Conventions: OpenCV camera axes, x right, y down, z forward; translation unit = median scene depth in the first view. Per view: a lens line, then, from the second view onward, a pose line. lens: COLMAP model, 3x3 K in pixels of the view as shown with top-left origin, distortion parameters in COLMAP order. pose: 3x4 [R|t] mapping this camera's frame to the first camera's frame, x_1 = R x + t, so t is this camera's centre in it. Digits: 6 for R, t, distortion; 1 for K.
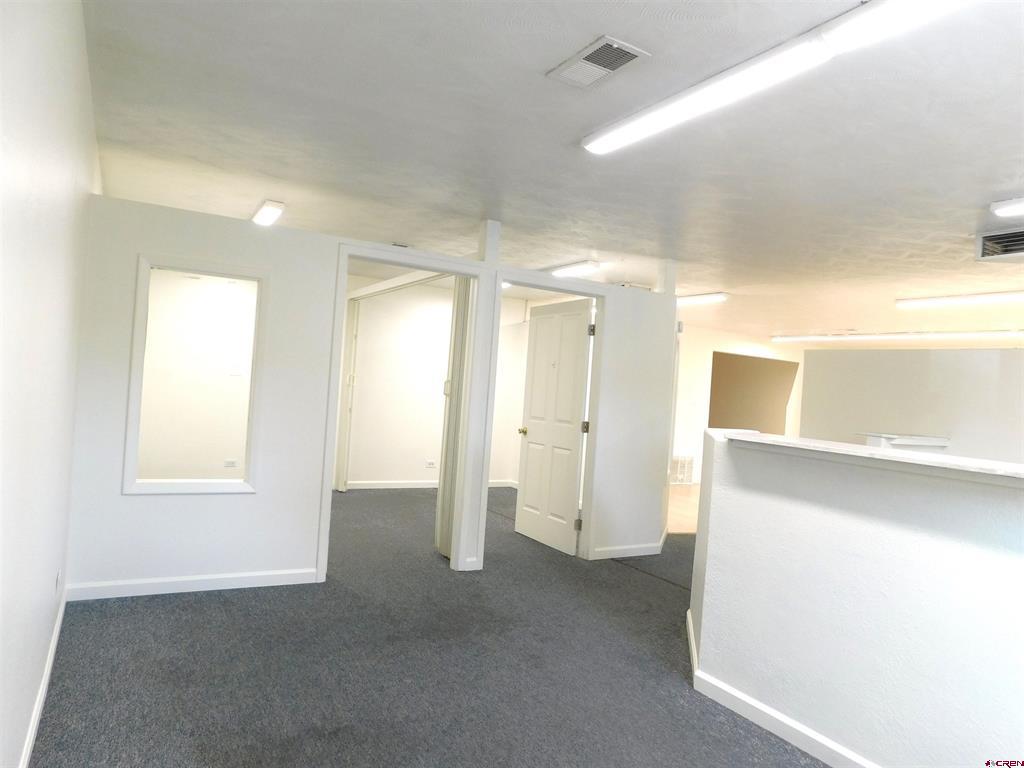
lens RADIAL K [[676.4, 0, 514.3], [0, 676.4, 381.2], [0, 0, 1]] dist [-0.069667, 0.054805]
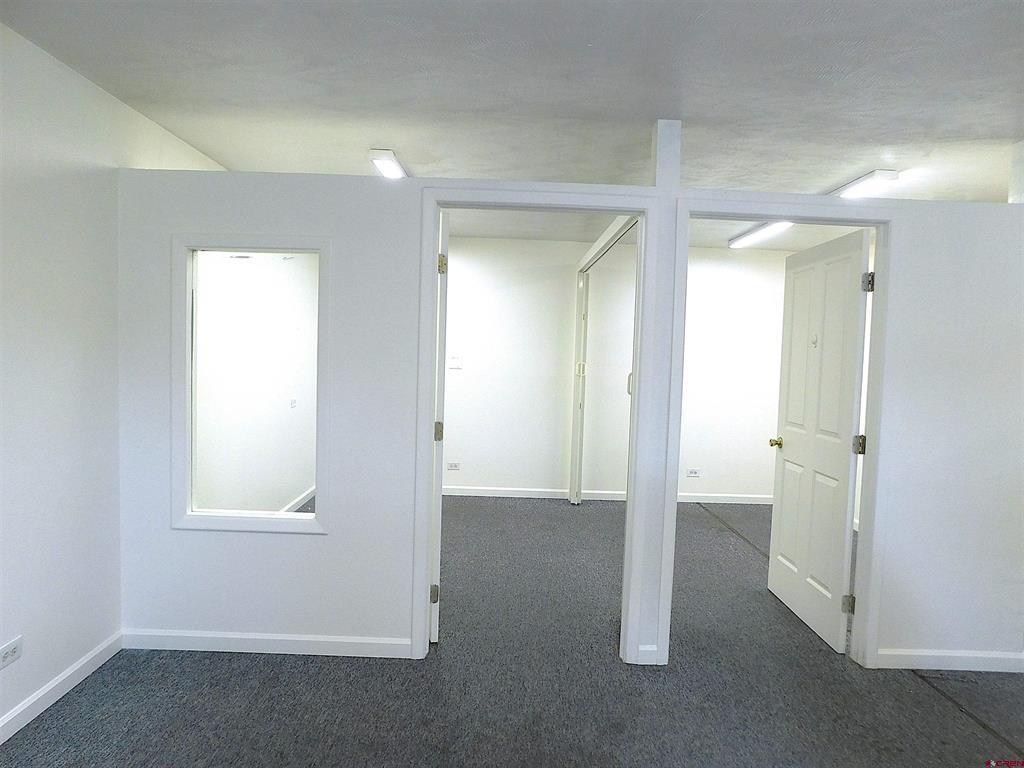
lens RADIAL K [[679.6, 0, 512.0], [0, 679.6, 384.0], [0, 0, 1]] dist [-0.058221, 0.053701]
pose [[0.871061, -0.015345, -0.490935, 0.152609], [0.031963, 0.999164, 0.025481, -0.013286], [0.490133, -0.037887, 0.870824, 0.387540]]
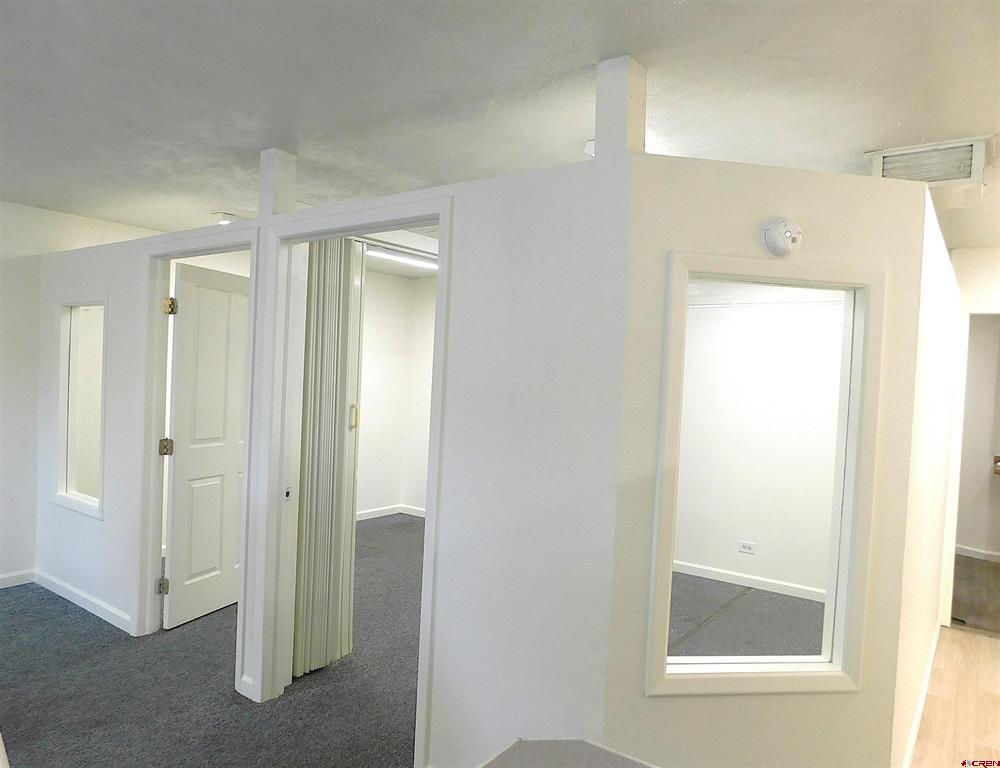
lens RADIAL K [[713.5, 0, 500.0], [0, 713.5, 384.0], [0, 0, 1]] dist [-0.006609, -0.002173]
pose [[0.372902, -0.032320, -0.927307, 0.693396], [0.003288, 0.999433, -0.033511, 0.004955], [0.927865, 0.009448, 0.372797, 1.002386]]
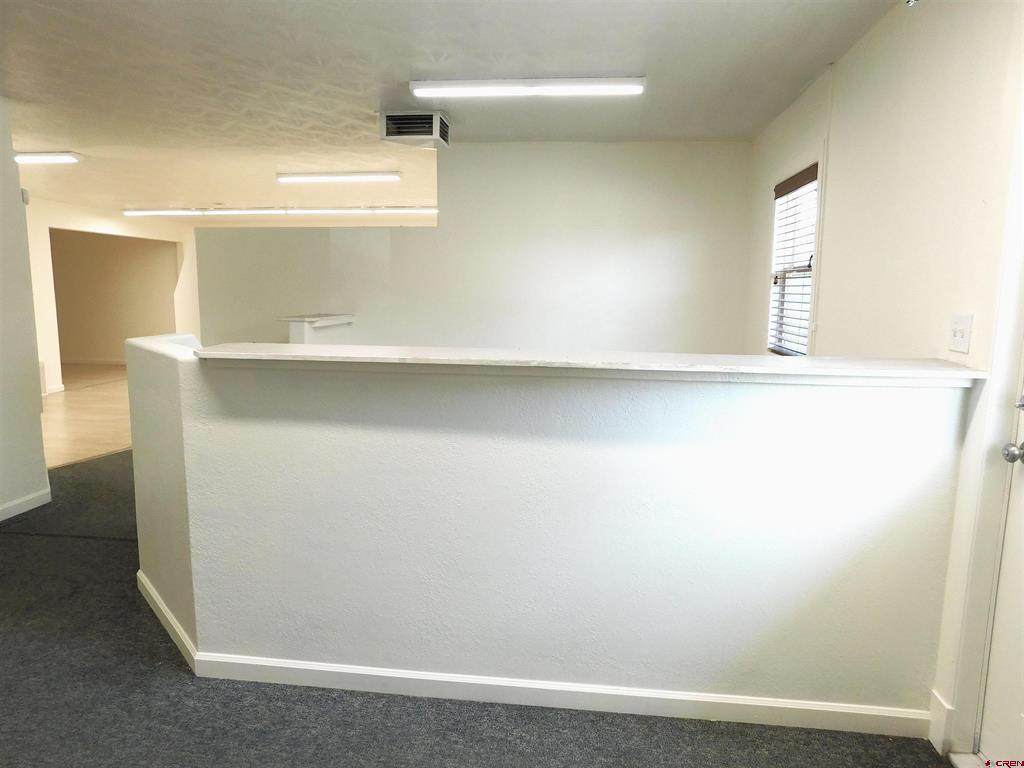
lens RADIAL K [[676.4, 0, 514.3], [0, 676.4, 381.2], [0, 0, 1]] dist [-0.069667, 0.054805]
pose [[0.604467, -0.175148, 0.777138, -0.033808], [0.027340, 0.979518, 0.199493, -0.017450], [-0.796161, -0.099340, 0.596875, 0.175593]]
